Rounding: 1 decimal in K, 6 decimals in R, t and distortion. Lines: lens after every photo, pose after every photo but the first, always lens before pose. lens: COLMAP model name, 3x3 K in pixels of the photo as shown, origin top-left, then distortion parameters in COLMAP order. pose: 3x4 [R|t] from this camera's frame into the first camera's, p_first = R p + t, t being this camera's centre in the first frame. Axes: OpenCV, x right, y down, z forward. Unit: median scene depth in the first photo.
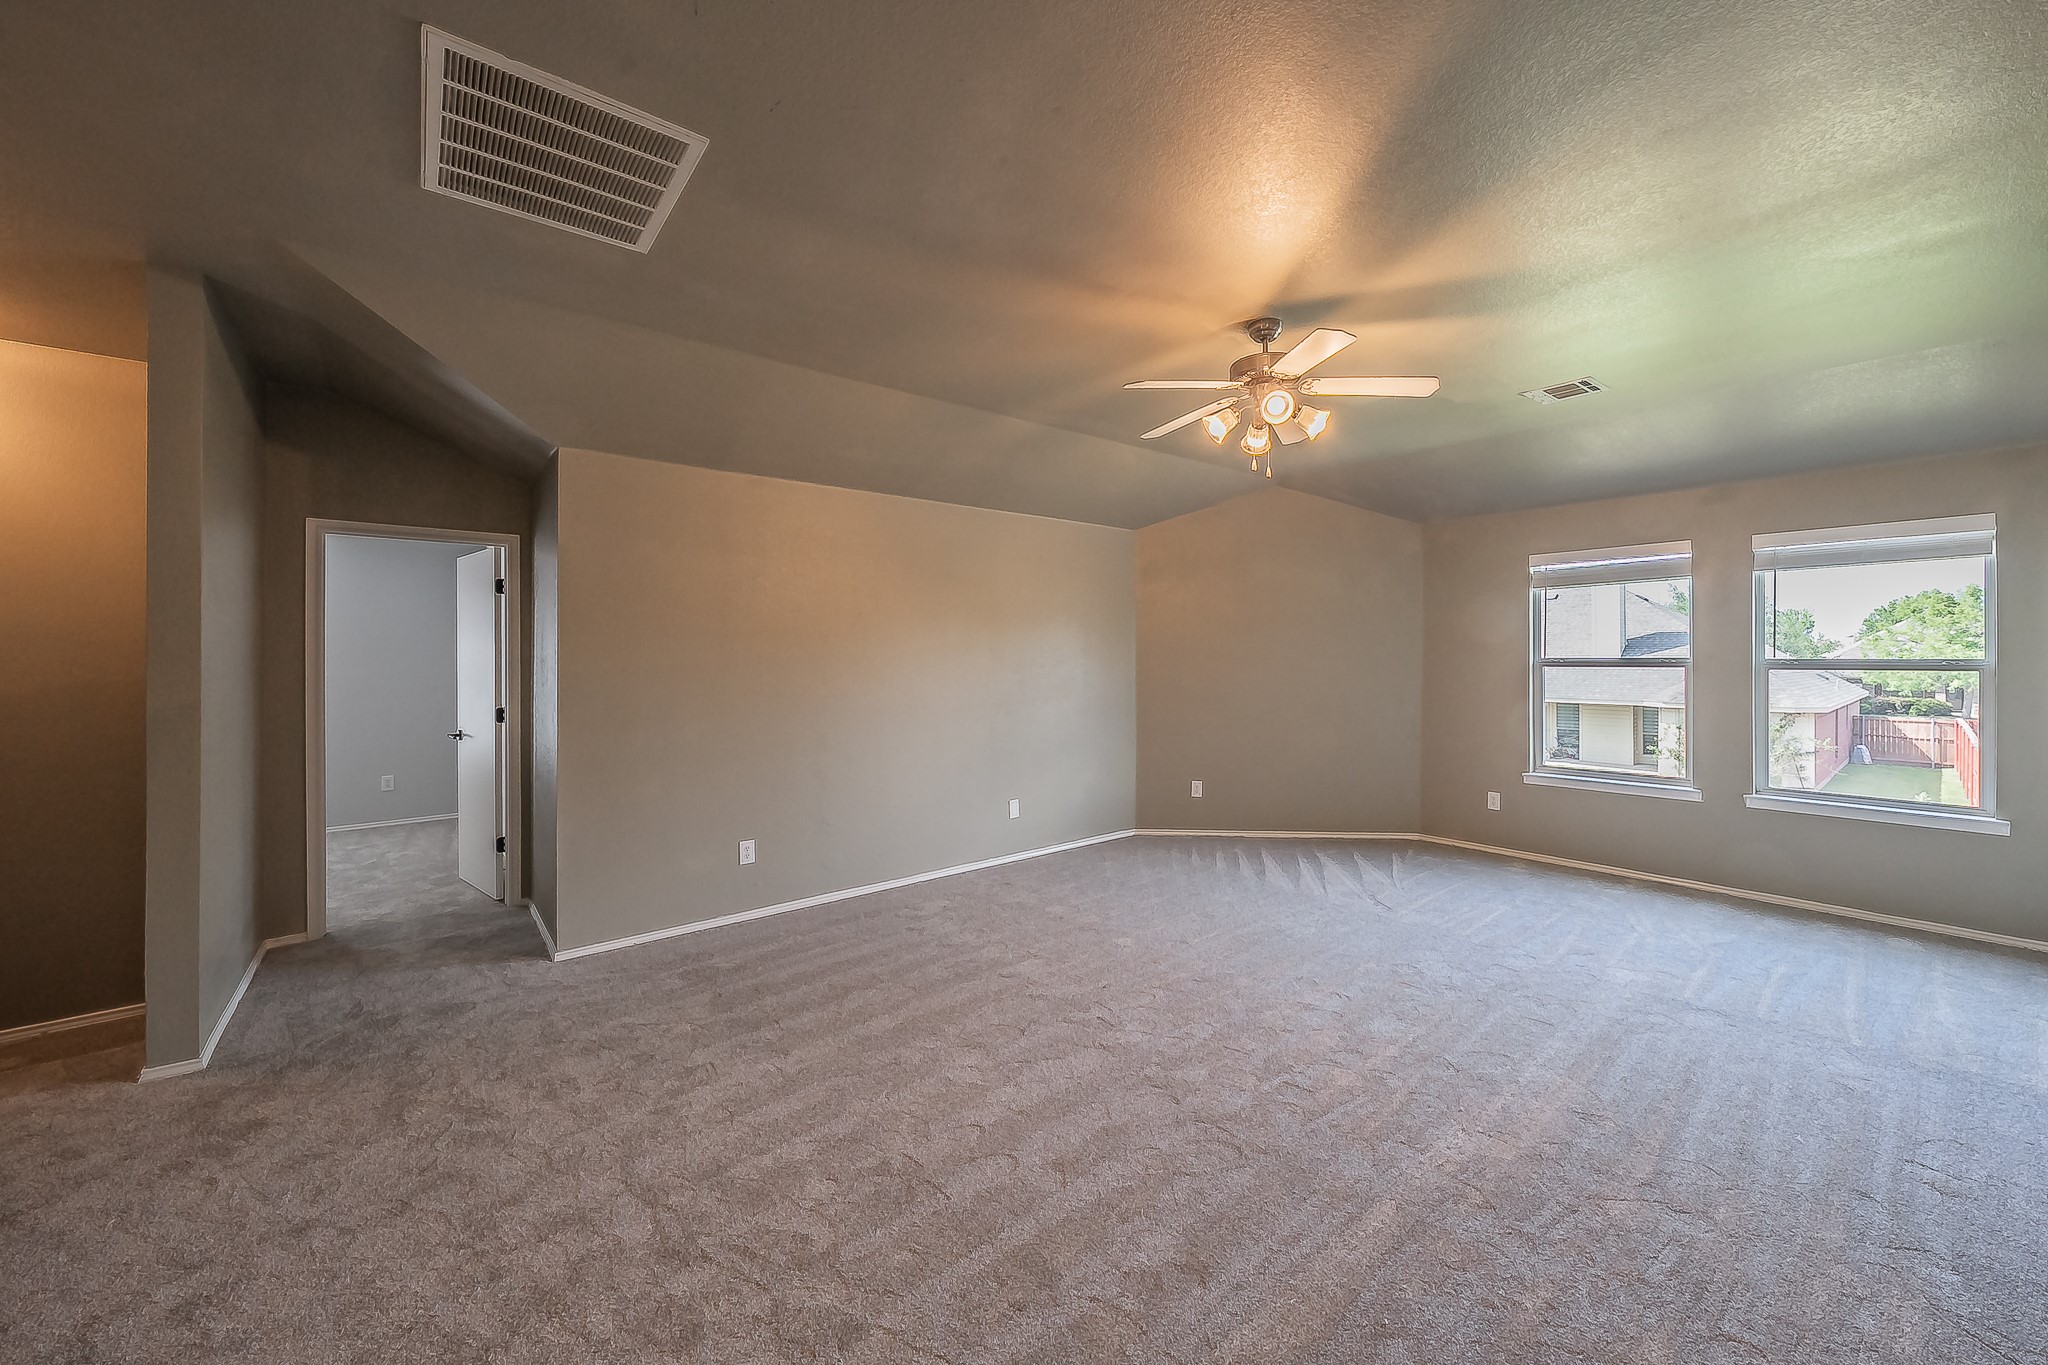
lens RADIAL K [[756.5, 0, 1027.4], [0, 756.5, 662.6], [0, 0, 1]] dist [-0.000999, -0.000035]
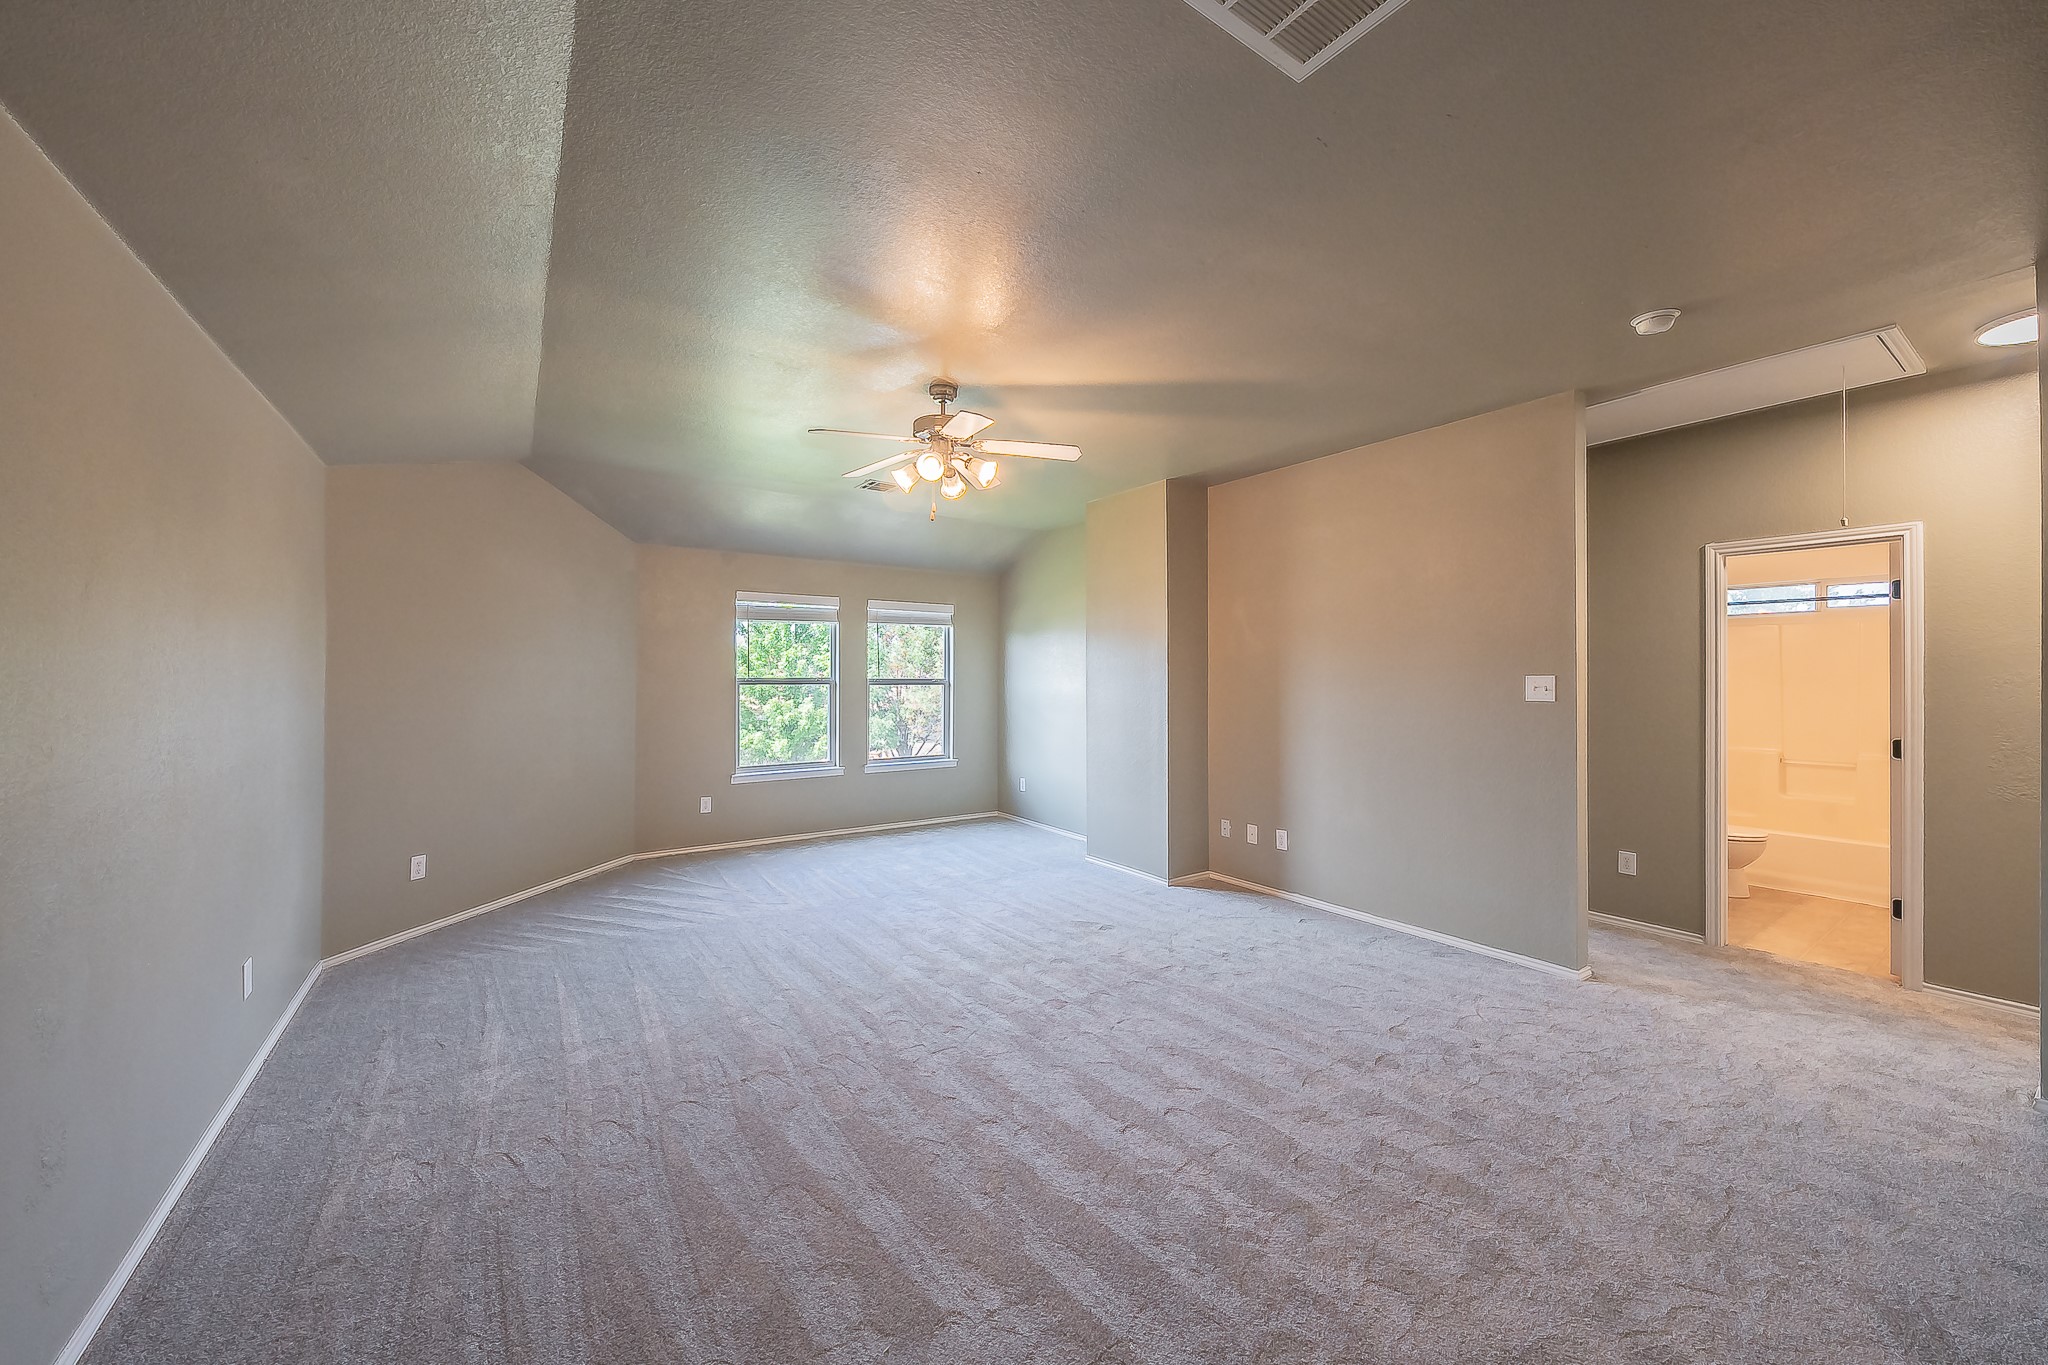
lens RADIAL K [[772.3, 0, 1002.7], [0, 772.3, 681.6], [0, 0, 1]] dist [-0.001123, 0.000036]
pose [[0.079545, -0.006384, 0.996811, -0.594230], [0.002705, 0.999977, 0.006189, -0.007107], [-0.996828, 0.002205, 0.079560, 0.562617]]
